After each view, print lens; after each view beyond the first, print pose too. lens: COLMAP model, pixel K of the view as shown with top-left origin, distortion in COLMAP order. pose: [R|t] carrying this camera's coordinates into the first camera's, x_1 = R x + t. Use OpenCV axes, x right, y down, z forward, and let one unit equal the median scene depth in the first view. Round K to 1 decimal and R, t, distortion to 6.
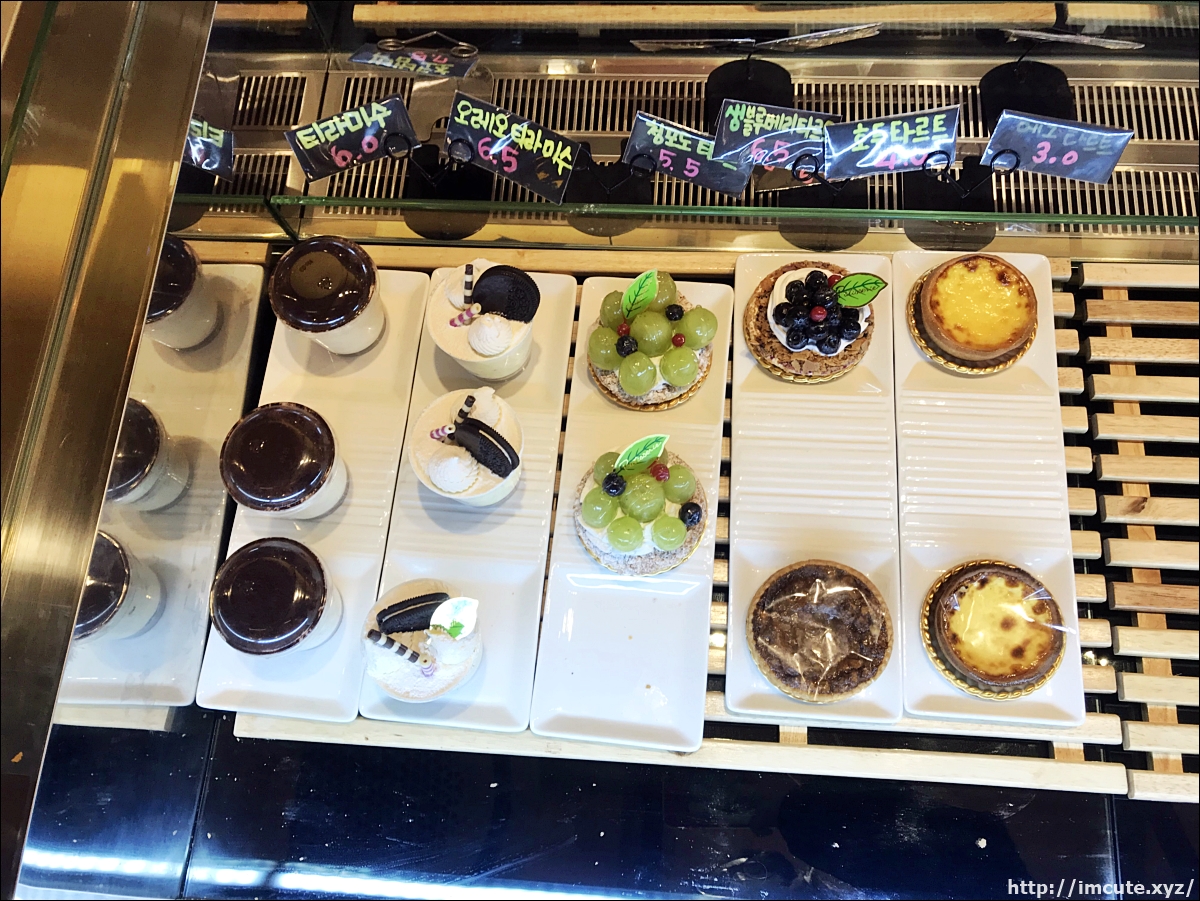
lens RADIAL K [[971.2, 0, 603.7], [0, 971.2, 472.4], [0, 0, 1]] dist [0.009109, -0.007128]
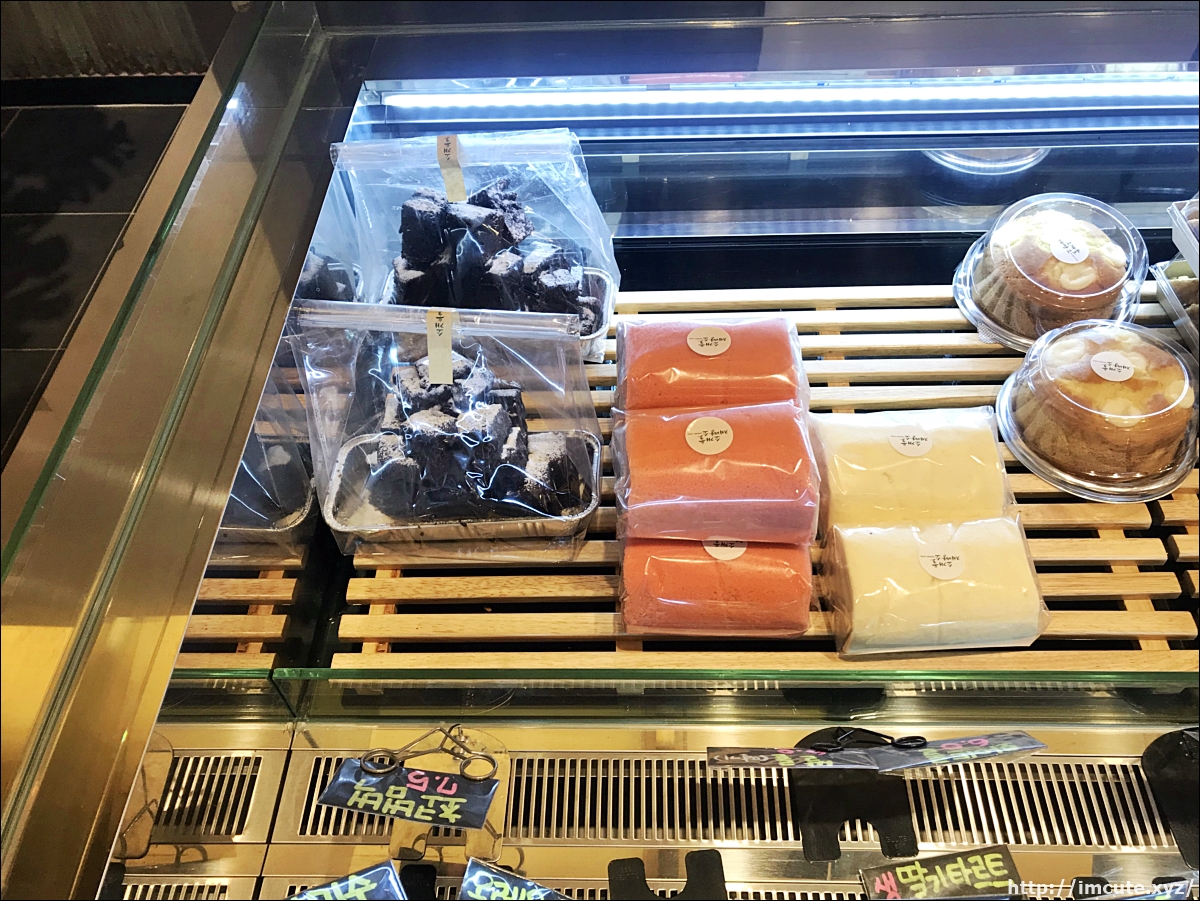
lens RADIAL K [[971.2, 0, 598.7], [0, 971.2, 449.3], [0, 0, 1]] dist [0.009109, -0.007128]
pose [[0.998687, -0.017324, 0.048210, -0.087762], [0.034267, 0.925459, -0.377294, -0.393595], [-0.038080, 0.378451, 0.924838, 0.228248]]
